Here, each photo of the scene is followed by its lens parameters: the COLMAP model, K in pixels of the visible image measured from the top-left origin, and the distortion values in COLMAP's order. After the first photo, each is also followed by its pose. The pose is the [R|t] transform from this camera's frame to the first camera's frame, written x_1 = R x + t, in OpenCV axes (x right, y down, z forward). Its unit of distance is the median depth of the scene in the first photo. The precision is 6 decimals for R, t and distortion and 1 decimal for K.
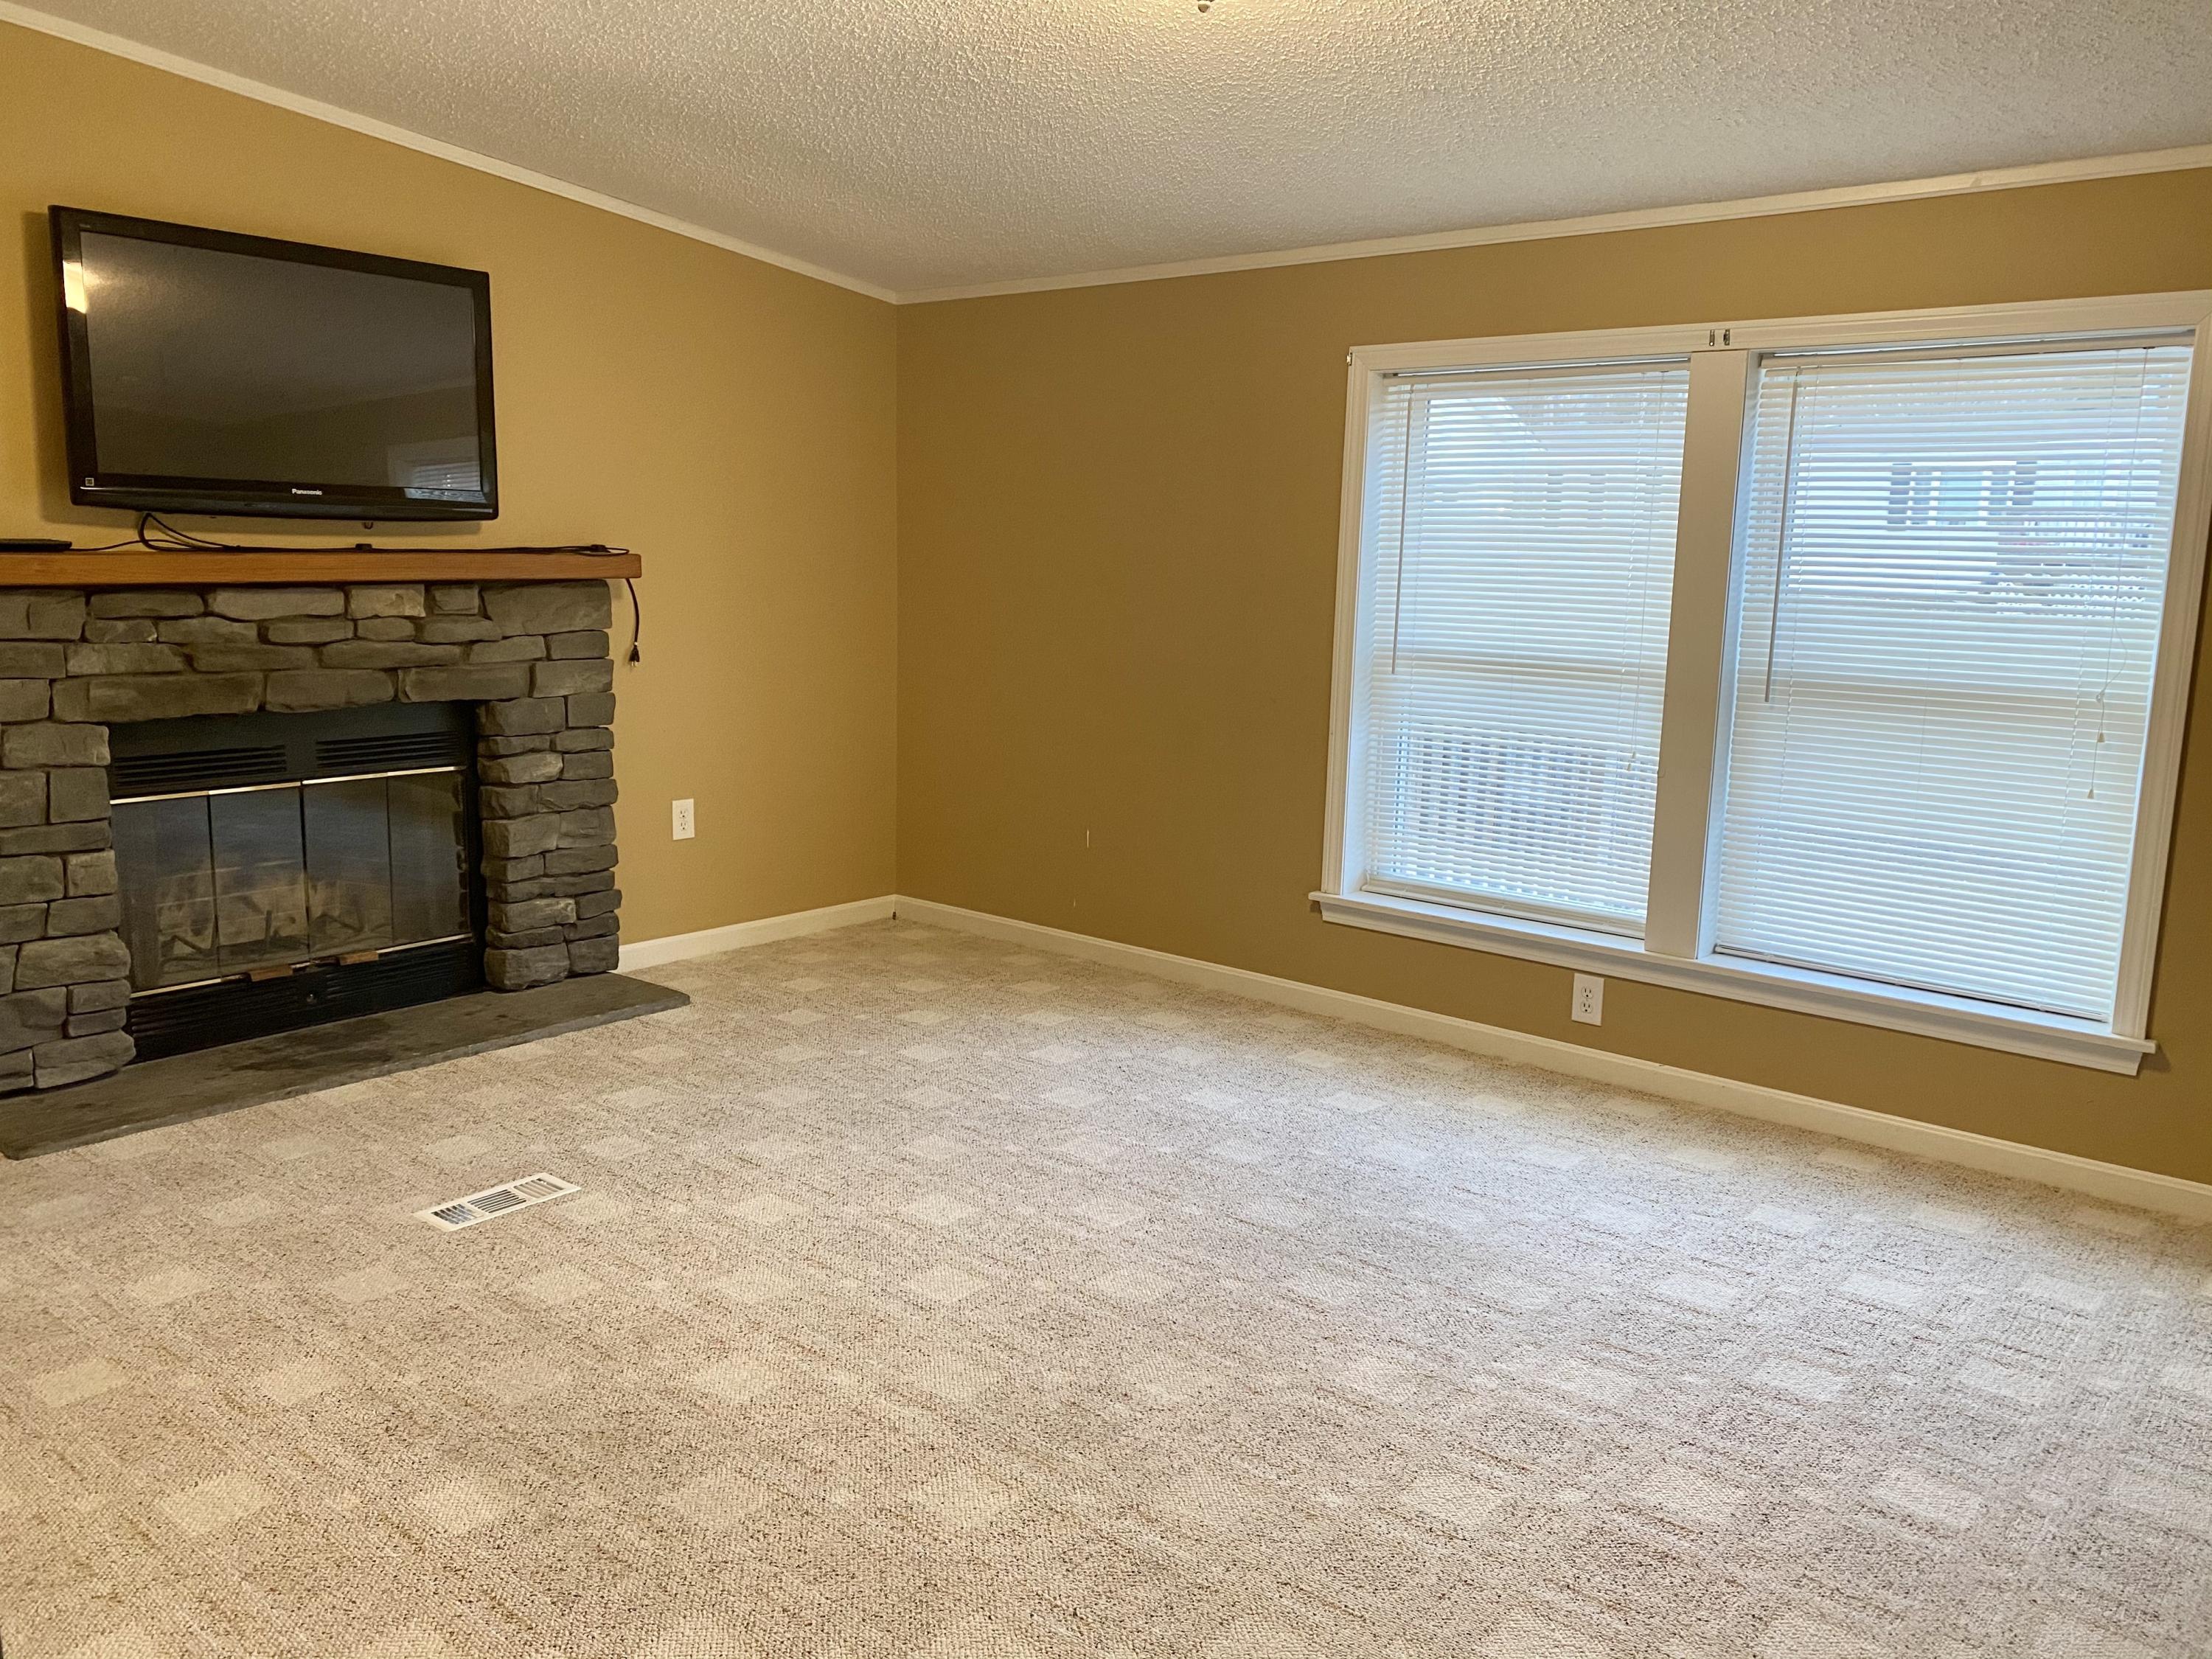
lens RADIAL K [[1742.6, 0, 1193.2], [0, 1742.6, 834.3], [0, 0, 1]] dist [0.102703, -0.135825]
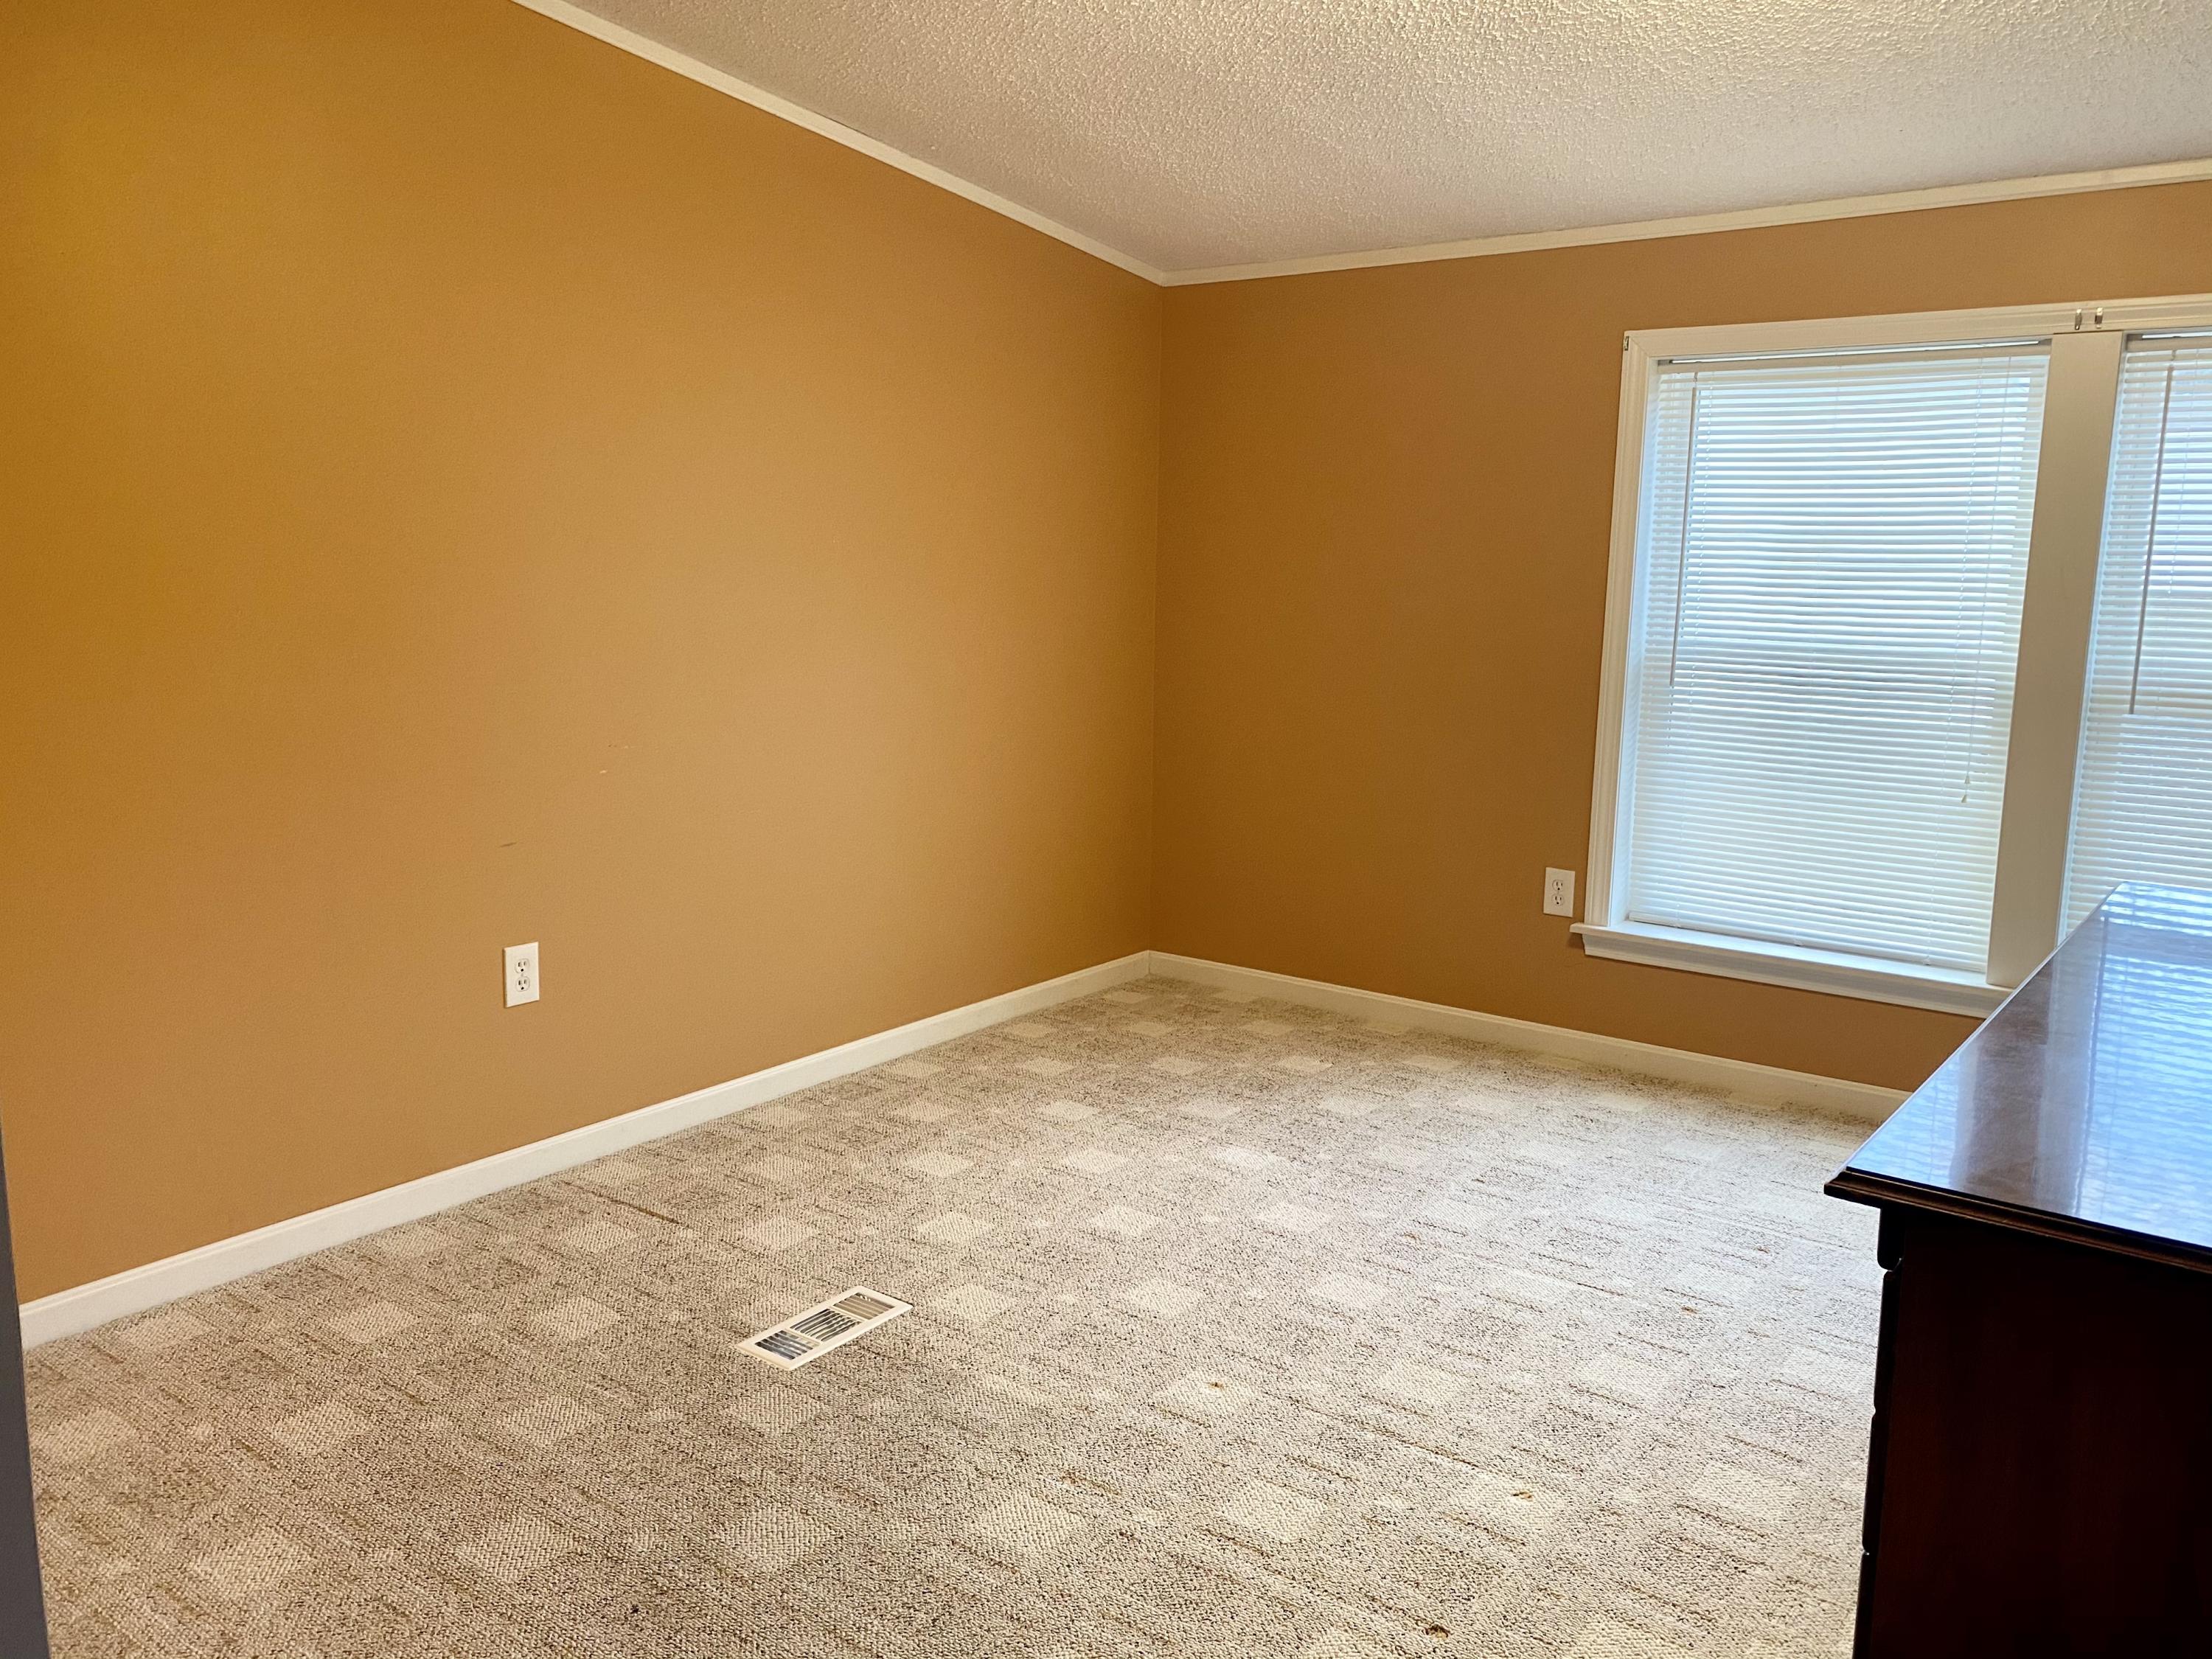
lens RADIAL K [[1742.6, 0, 1153.5], [0, 1742.6, 779.1], [0, 0, 1]] dist [0.102703, -0.135825]
pose [[0.996707, -0.017797, 0.079108, -0.256914], [0.020493, 0.999232, -0.033406, -0.019205], [-0.078452, 0.034917, 0.996306, 0.118361]]
